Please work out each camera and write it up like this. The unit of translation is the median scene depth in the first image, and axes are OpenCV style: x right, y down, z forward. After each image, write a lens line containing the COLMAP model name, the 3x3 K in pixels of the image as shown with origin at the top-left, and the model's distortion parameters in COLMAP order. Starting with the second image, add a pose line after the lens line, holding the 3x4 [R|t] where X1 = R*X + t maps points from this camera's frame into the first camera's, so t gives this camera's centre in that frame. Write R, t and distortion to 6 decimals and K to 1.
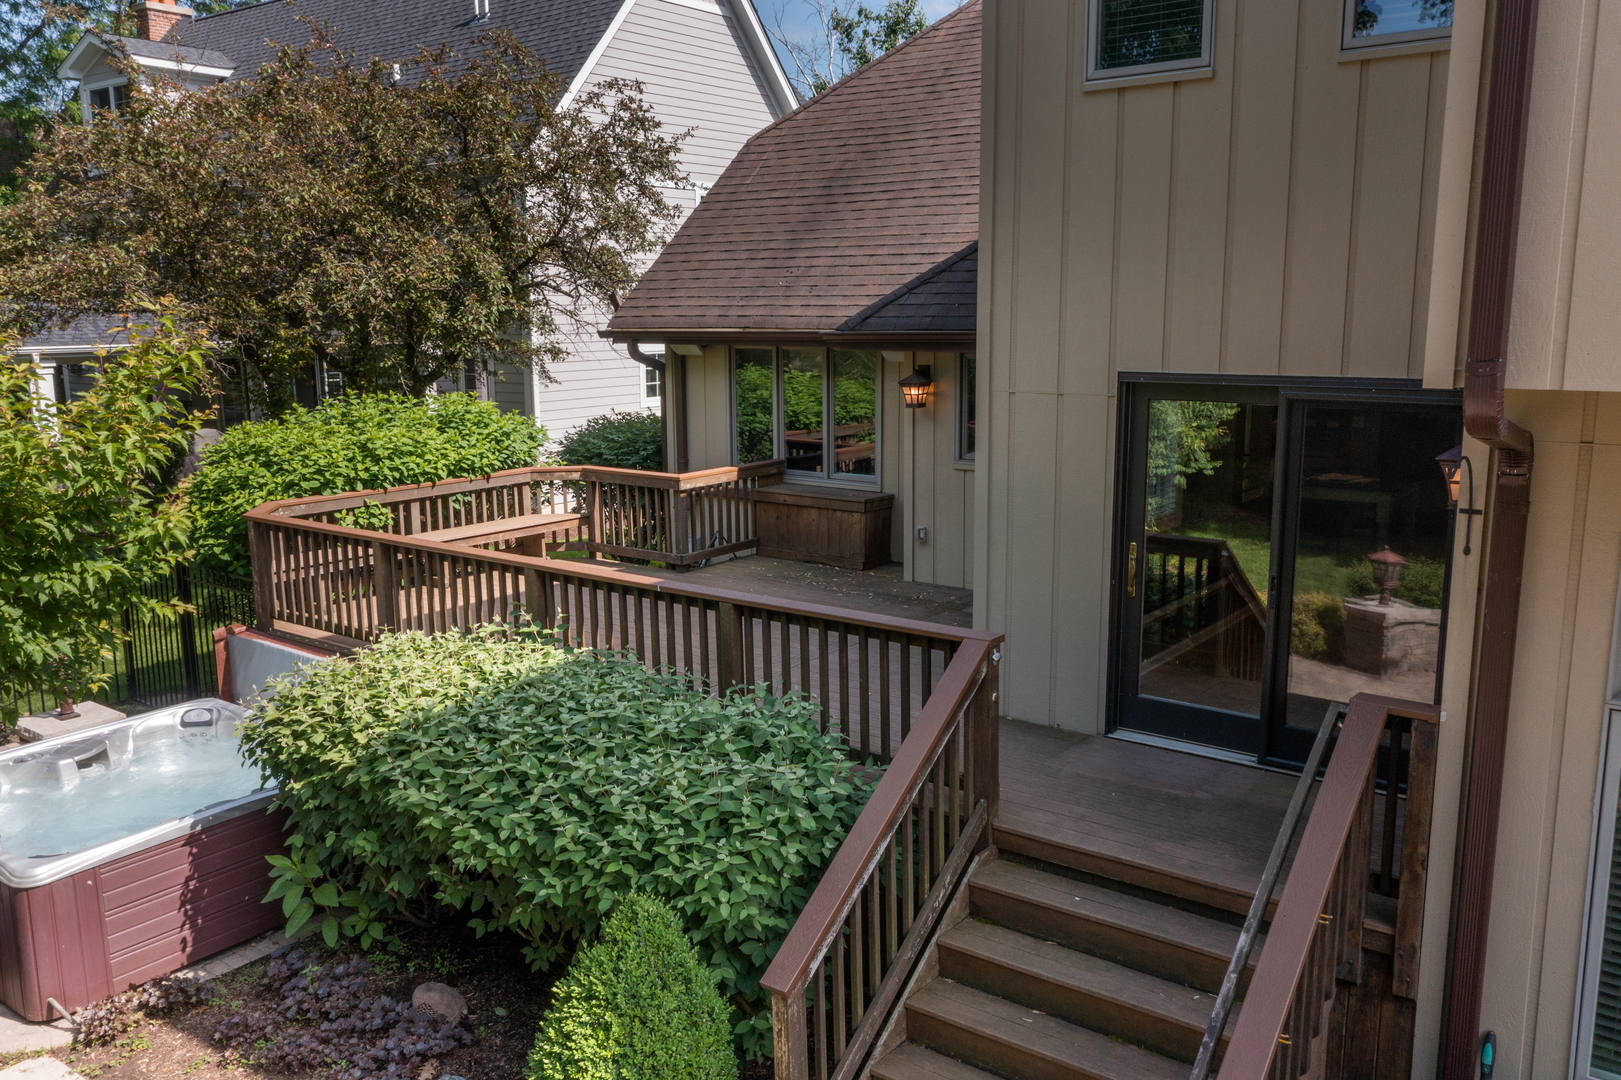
lens RADIAL K [[1329.0, 0, 810.5], [0, 1329.0, 540.0], [0, 0, 1]] dist [0.008622, -0.000198]
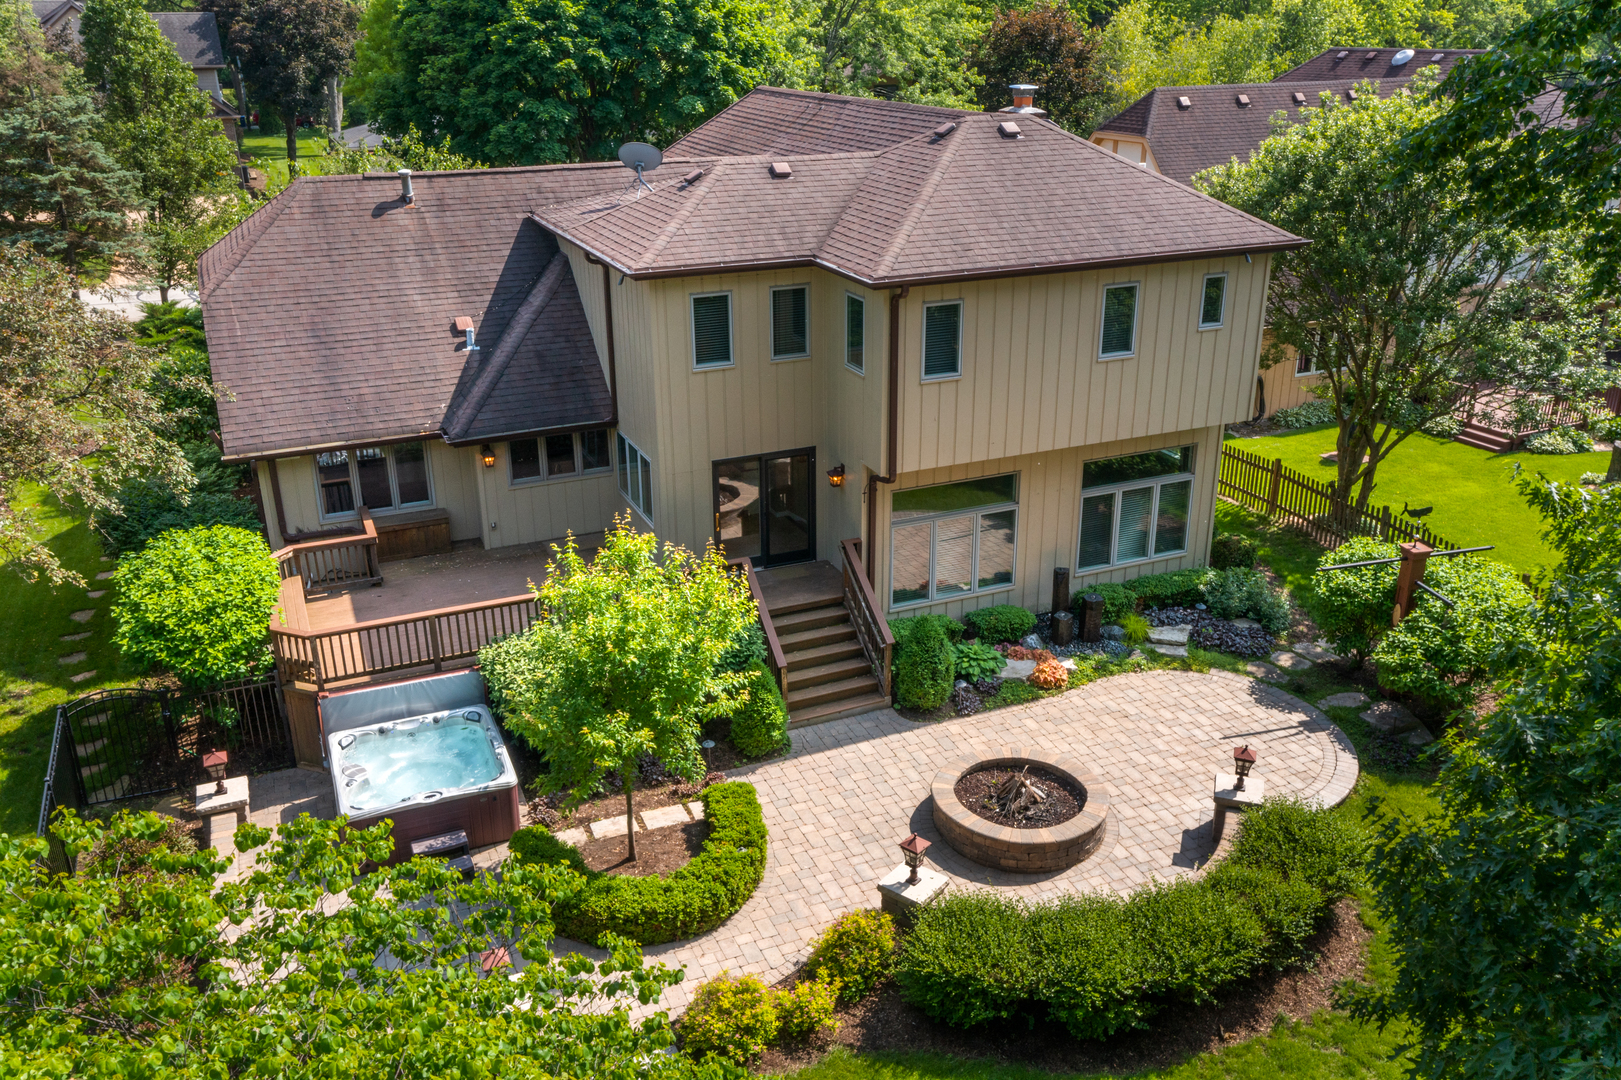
lens RADIAL K [[1329.0, 0, 810.5], [0, 1329.0, 540.0], [0, 0, 1]] dist [0.008622, -0.000198]
pose [[0.490813, -0.317974, 0.811169, -1.183302], [0.161853, 0.948095, 0.273716, -0.410096], [-0.856099, -0.003053, 0.516802, -0.408930]]
